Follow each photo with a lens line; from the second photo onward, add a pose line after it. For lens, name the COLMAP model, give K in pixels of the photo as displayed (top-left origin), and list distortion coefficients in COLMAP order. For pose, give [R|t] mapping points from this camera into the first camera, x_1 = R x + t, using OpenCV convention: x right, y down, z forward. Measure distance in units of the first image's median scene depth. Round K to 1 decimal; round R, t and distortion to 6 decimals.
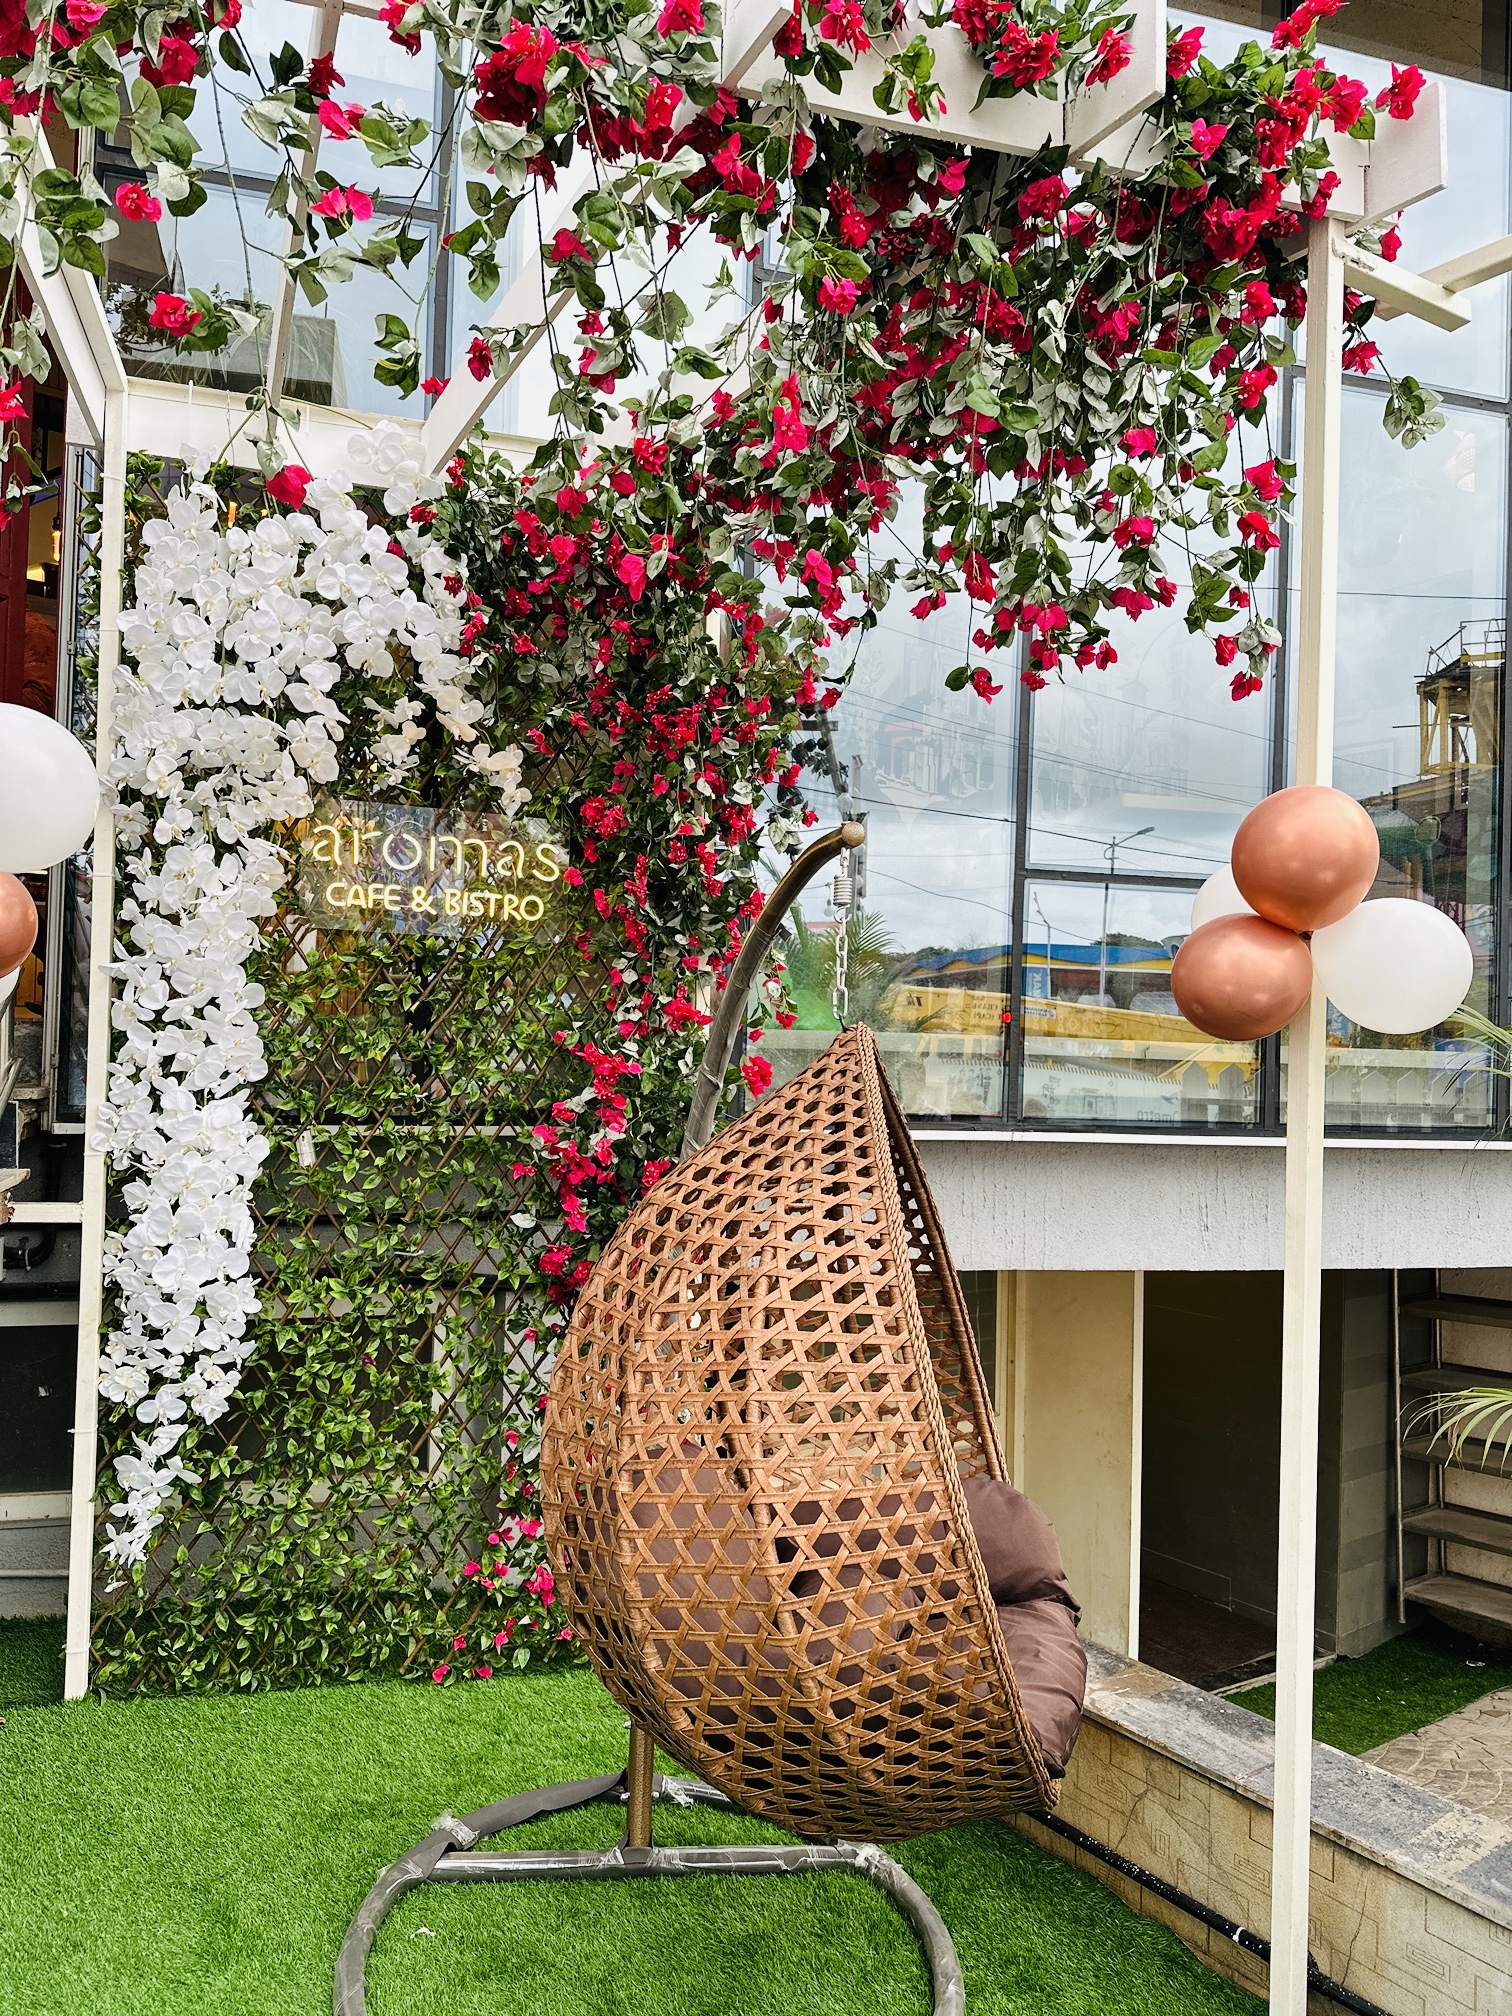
lens RADIAL K [[1422.2, 0, 759.6], [0, 1422.2, 1018.0], [0, 0, 1]] dist [0.119706, -0.180146]
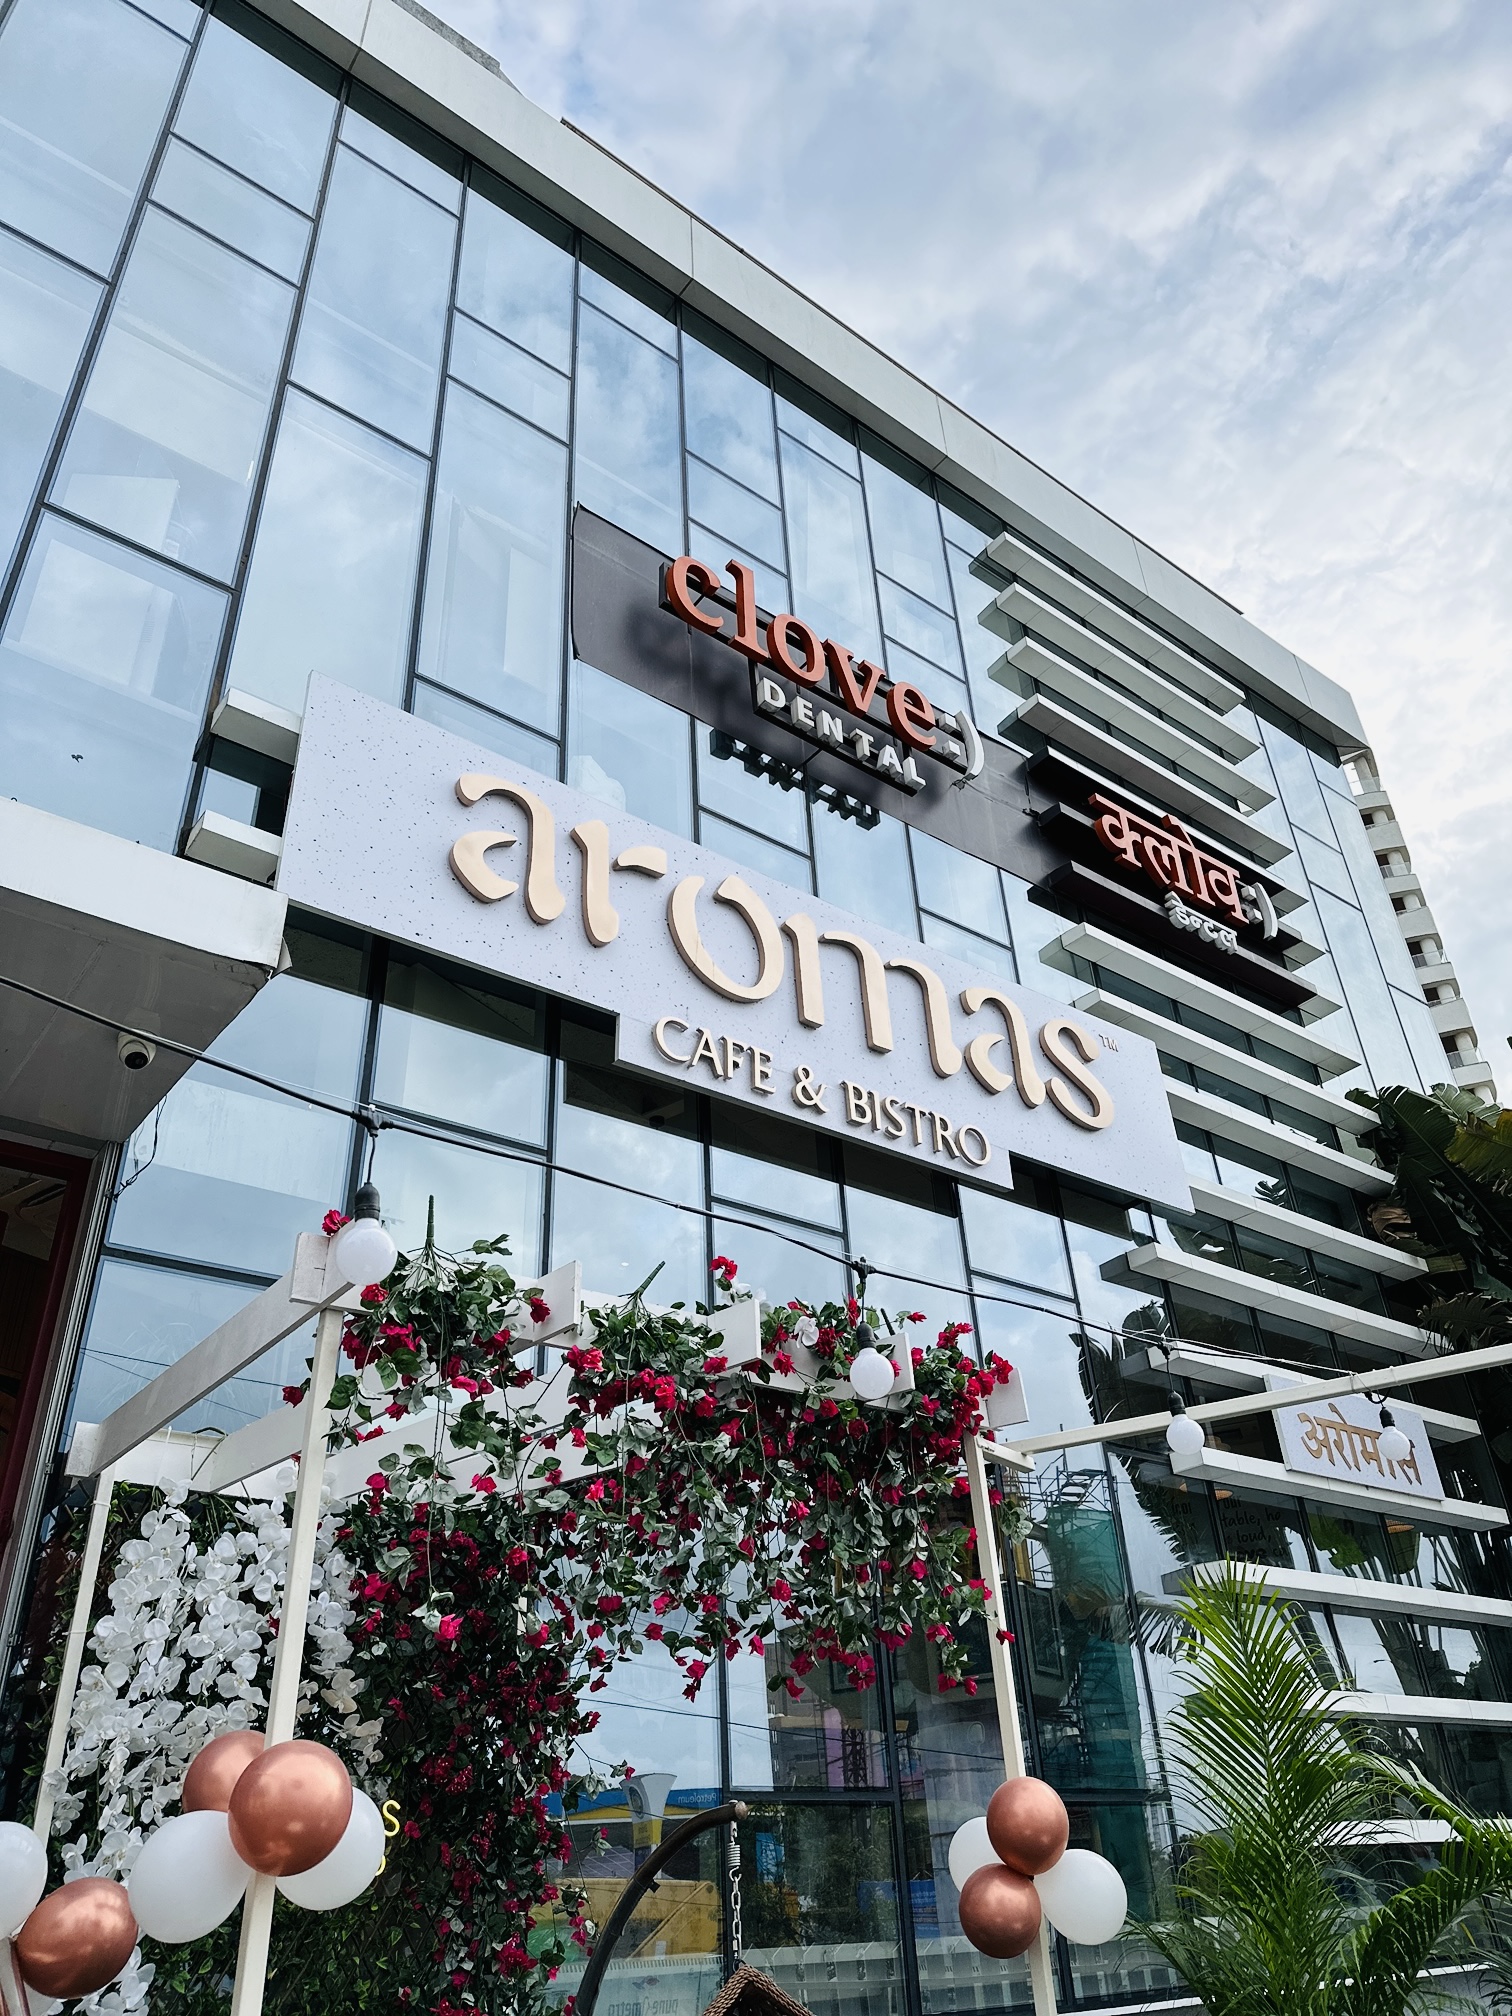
lens RADIAL K [[1393.1, 0, 759.7], [0, 1393.1, 1006.8], [0, 0, 1]] dist [0.066469, -0.071423]
pose [[0.926106, 0.140298, 0.350206, -0.406228], [0.065923, 0.853817, -0.516382, -0.061579], [-0.371459, 0.501311, 0.781477, -0.425832]]
